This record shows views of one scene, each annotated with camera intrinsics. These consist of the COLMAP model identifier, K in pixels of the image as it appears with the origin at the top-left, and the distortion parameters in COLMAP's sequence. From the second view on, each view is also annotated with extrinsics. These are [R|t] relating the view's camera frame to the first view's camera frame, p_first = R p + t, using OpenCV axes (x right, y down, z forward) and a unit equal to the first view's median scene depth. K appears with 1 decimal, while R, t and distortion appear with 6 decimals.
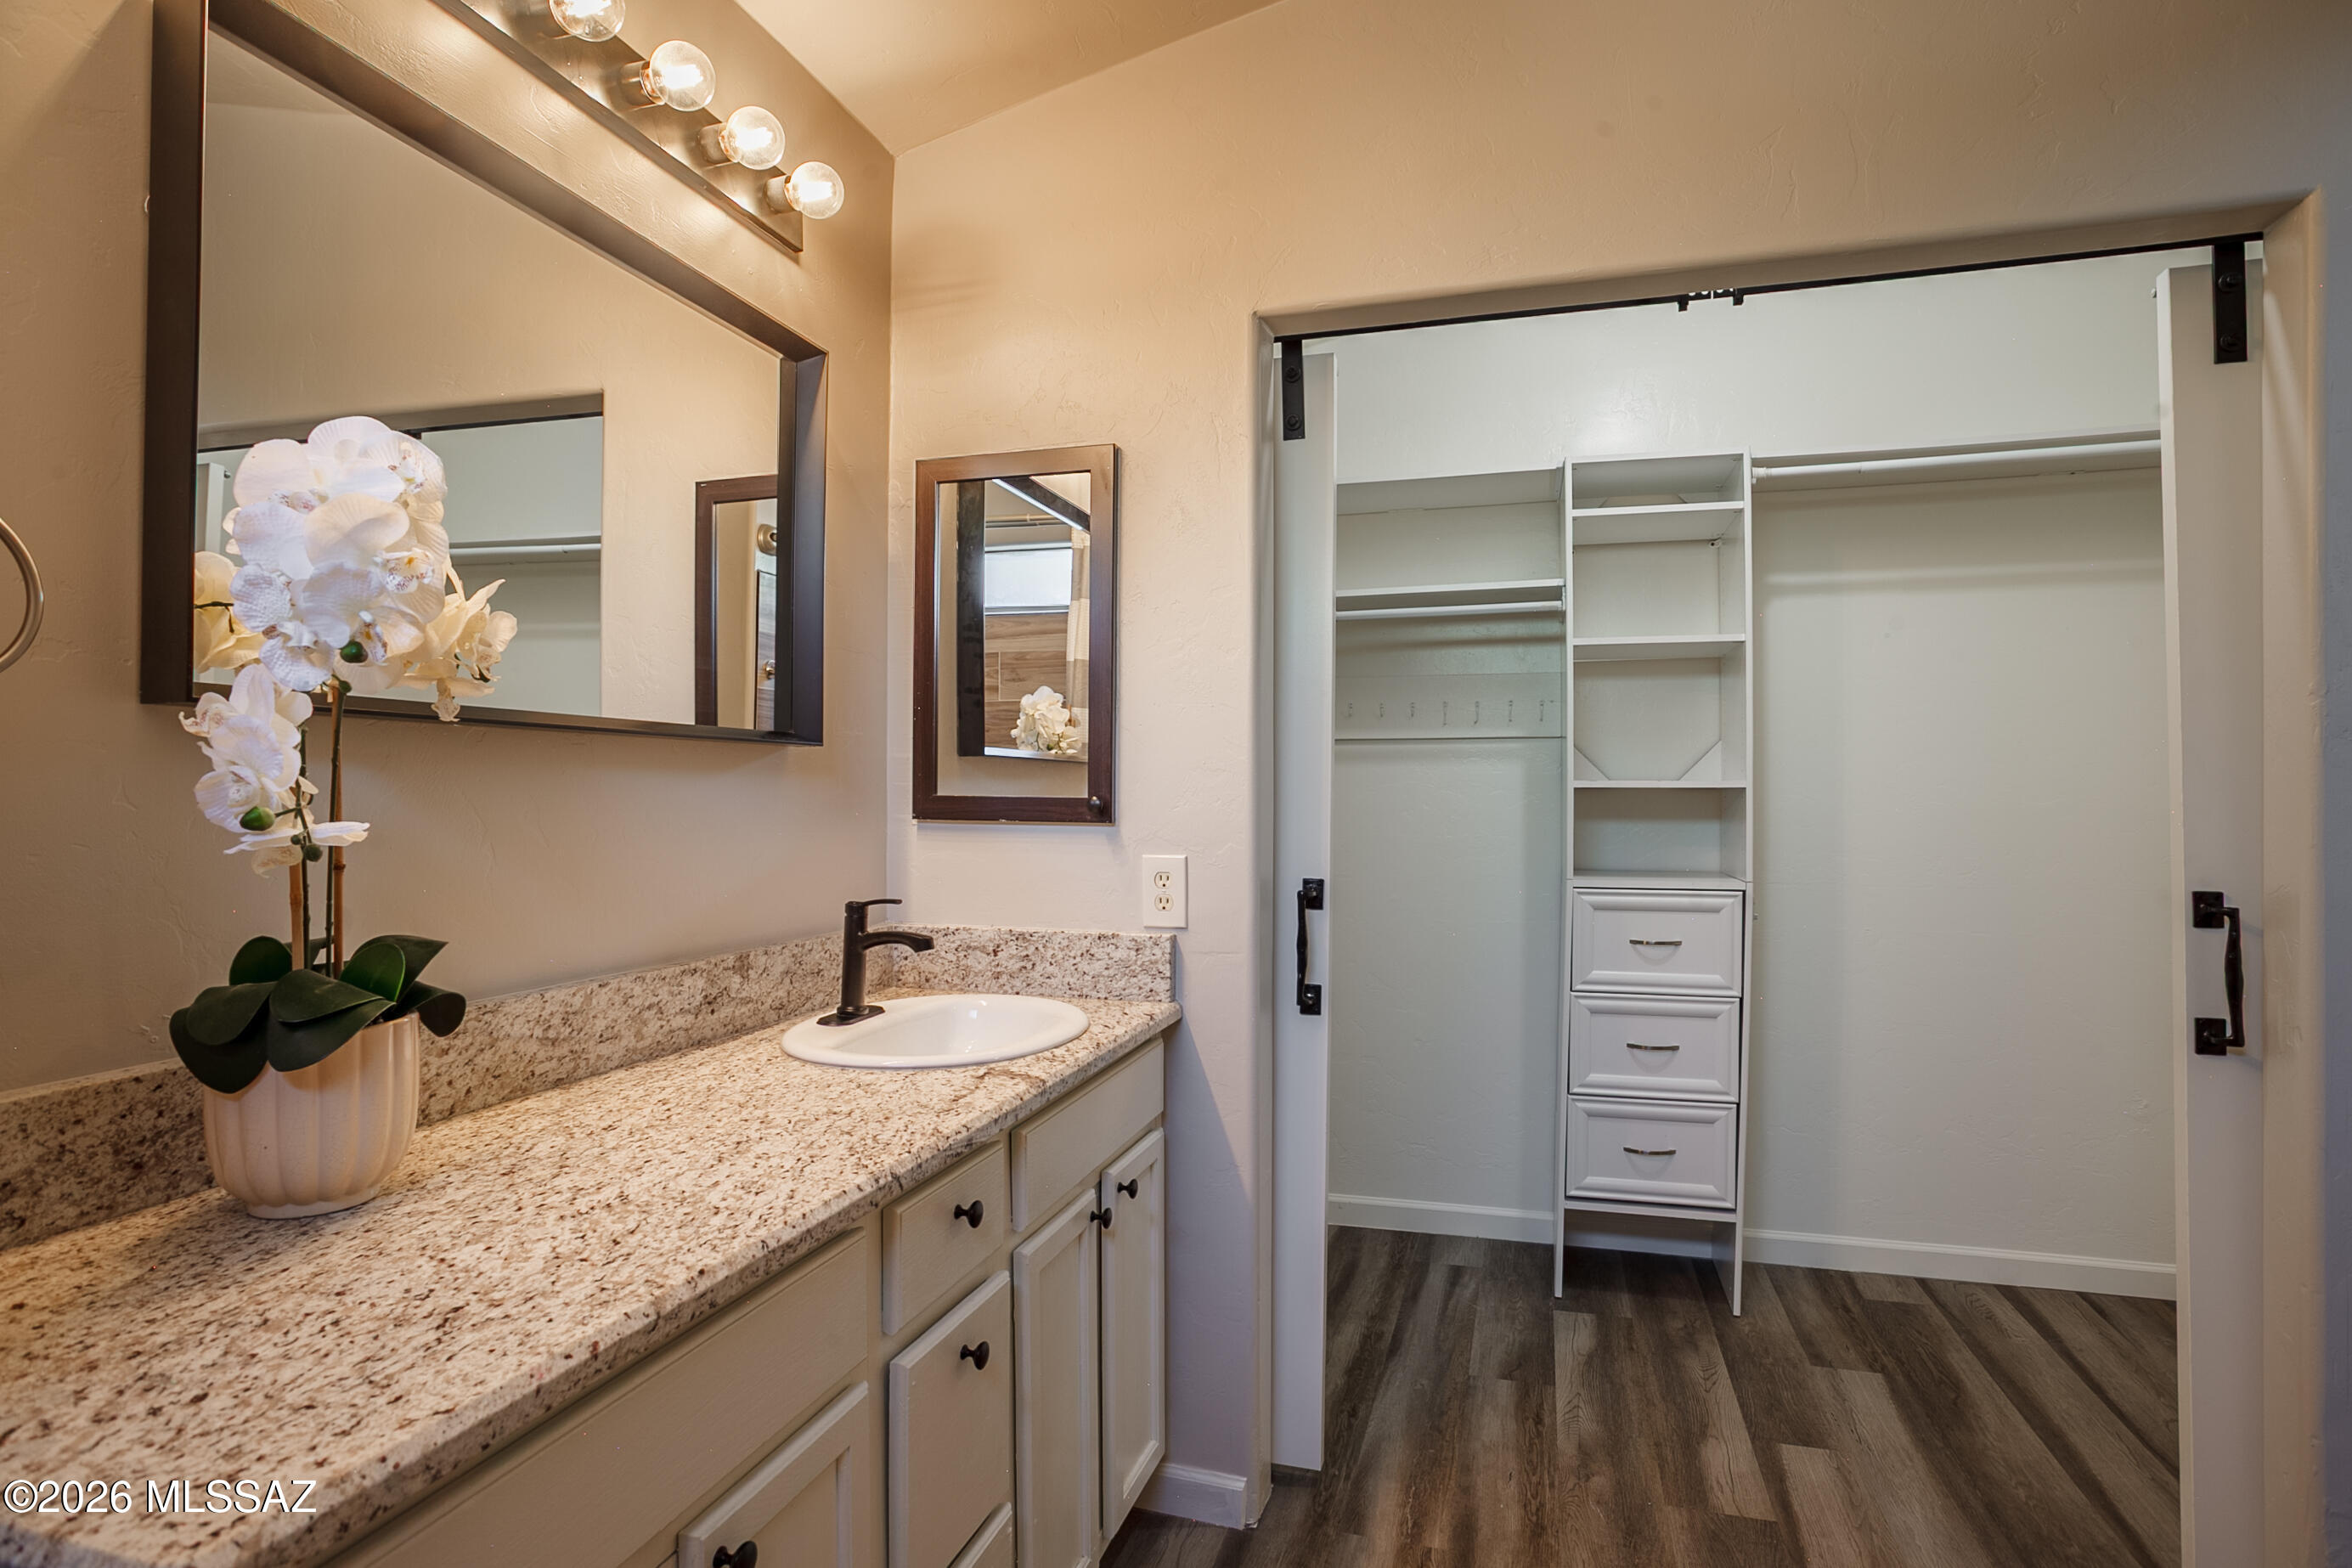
lens RADIAL K [[1168.5, 0, 1201.0], [0, 1168.5, 781.9], [0, 0, 1]] dist [-0.052984, 0.025425]
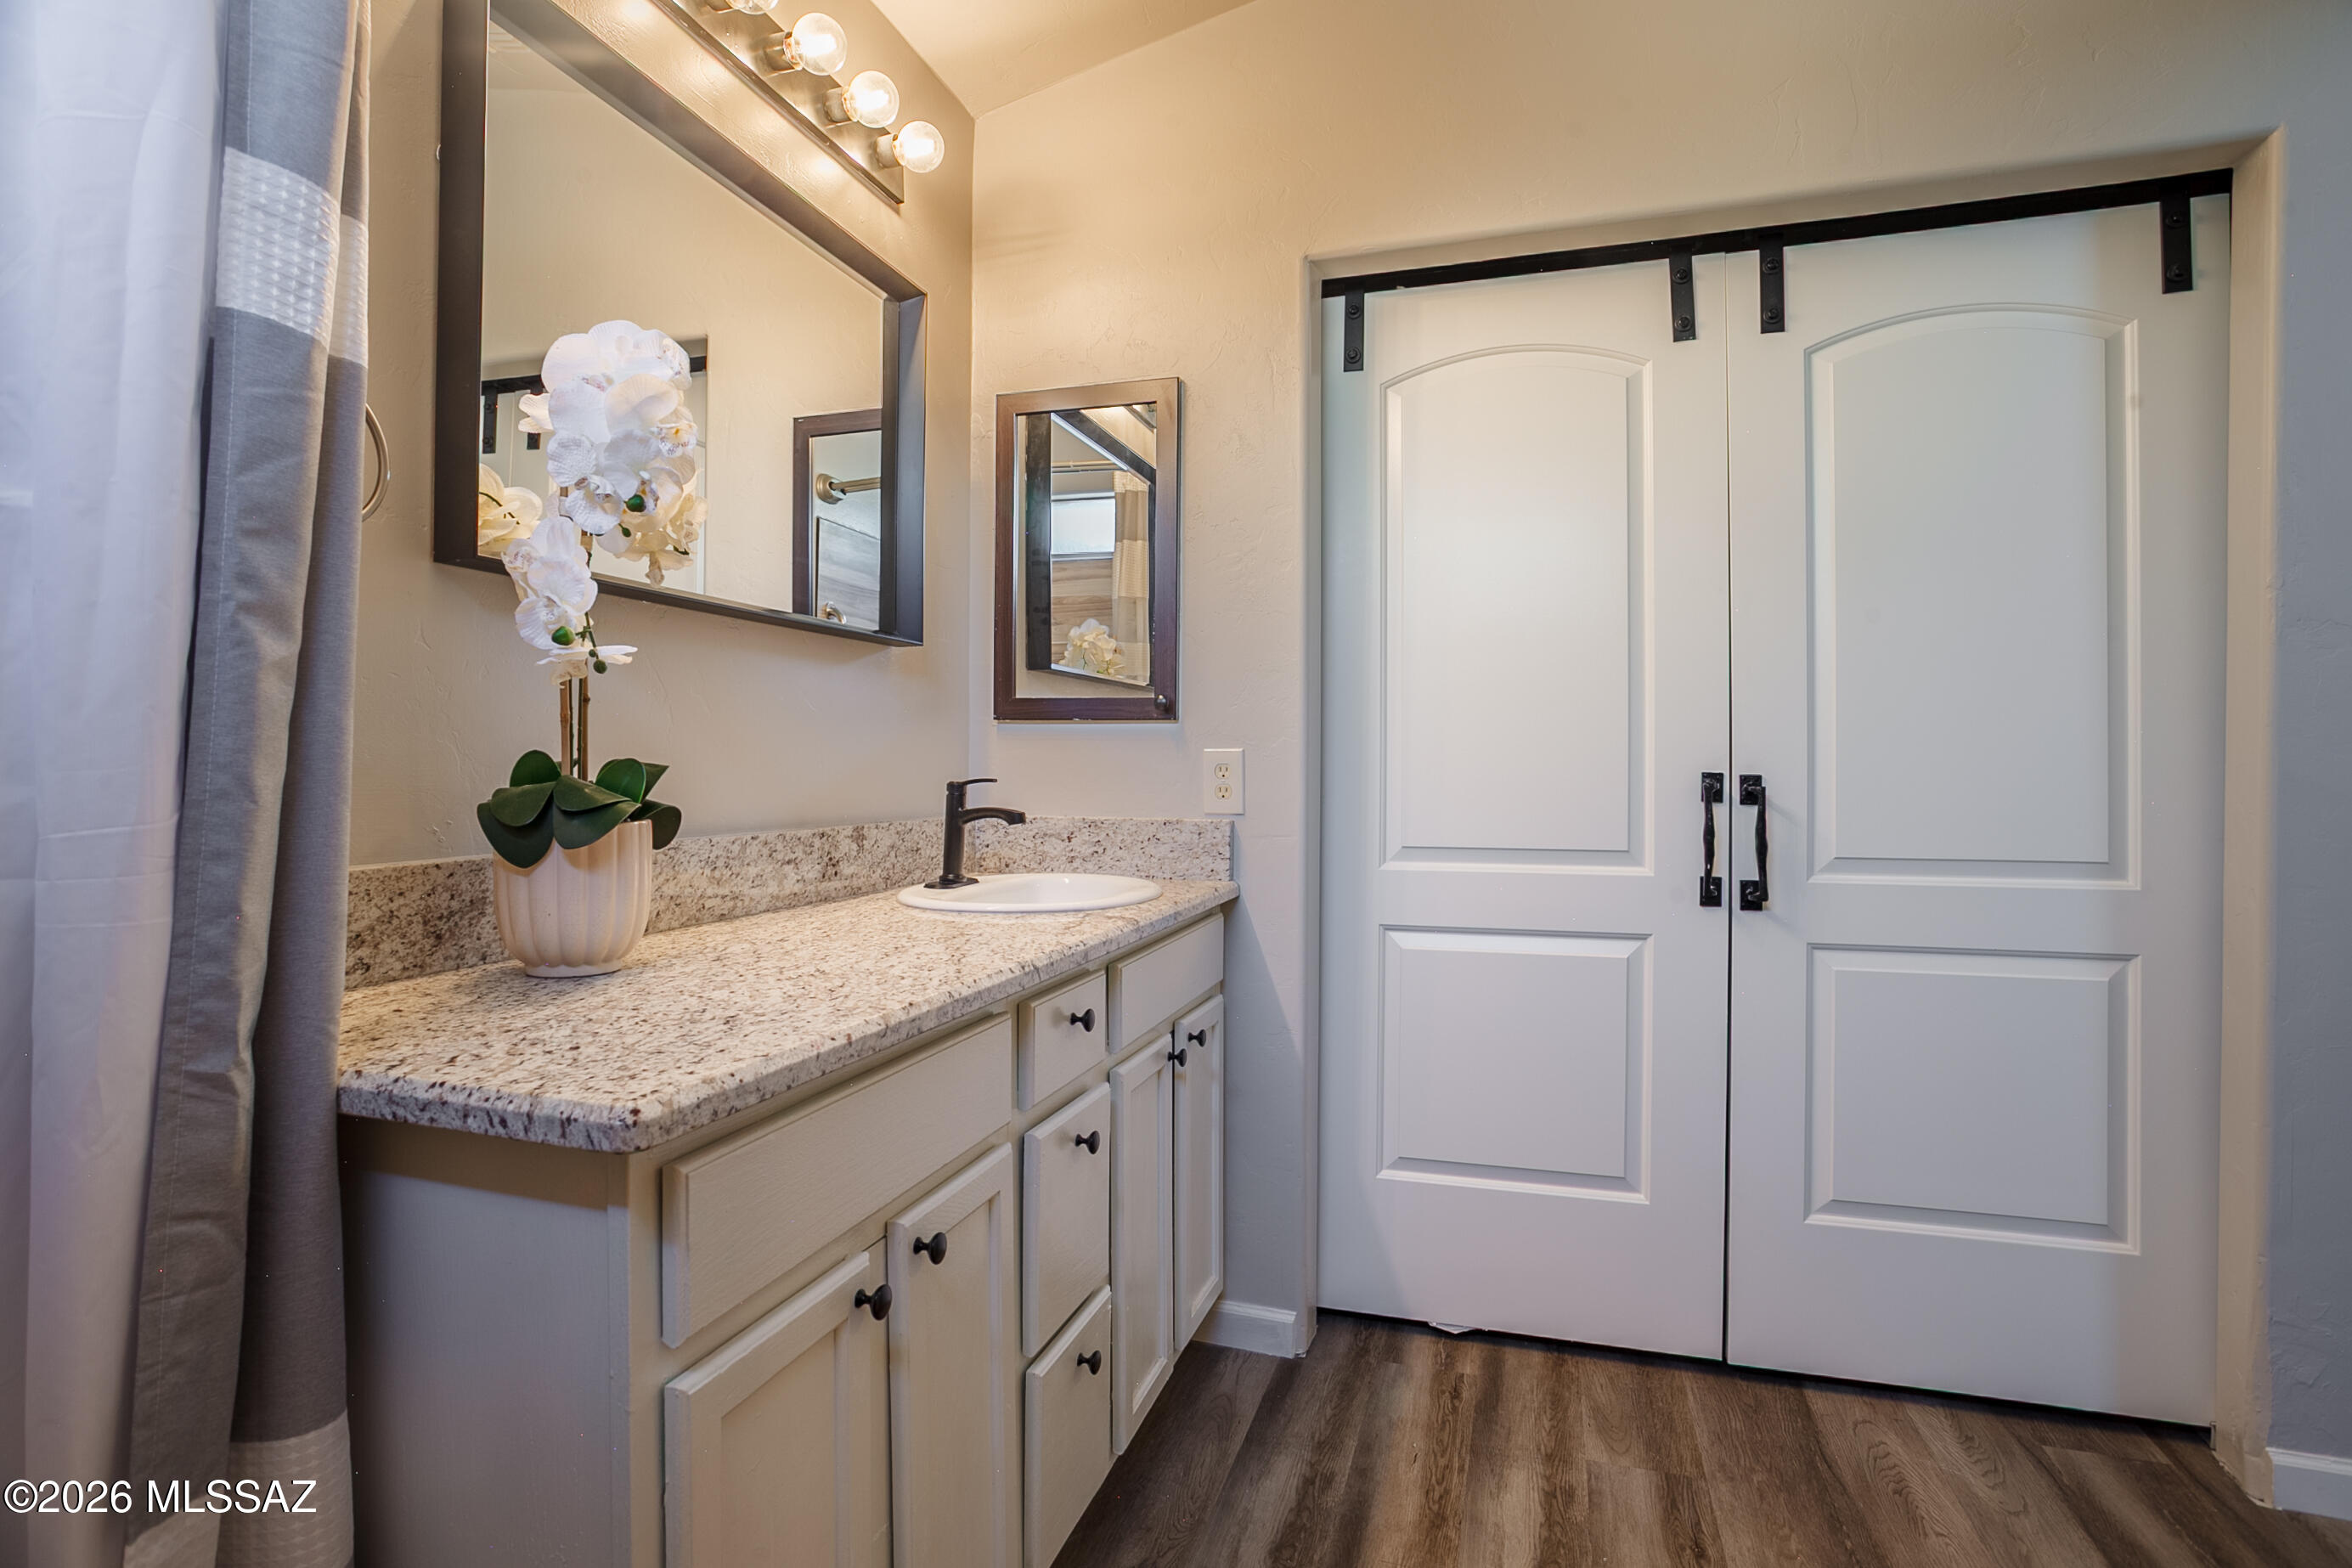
lens RADIAL K [[1168.5, 0, 1171.1], [0, 1168.5, 782.3], [0, 0, 1]] dist [-0.052984, 0.025425]
pose [[0.999748, -0.001071, -0.022444, -0.069124], [0.001473, 0.999838, 0.017914, 0.091514], [0.022421, -0.017942, 0.999588, -0.136838]]
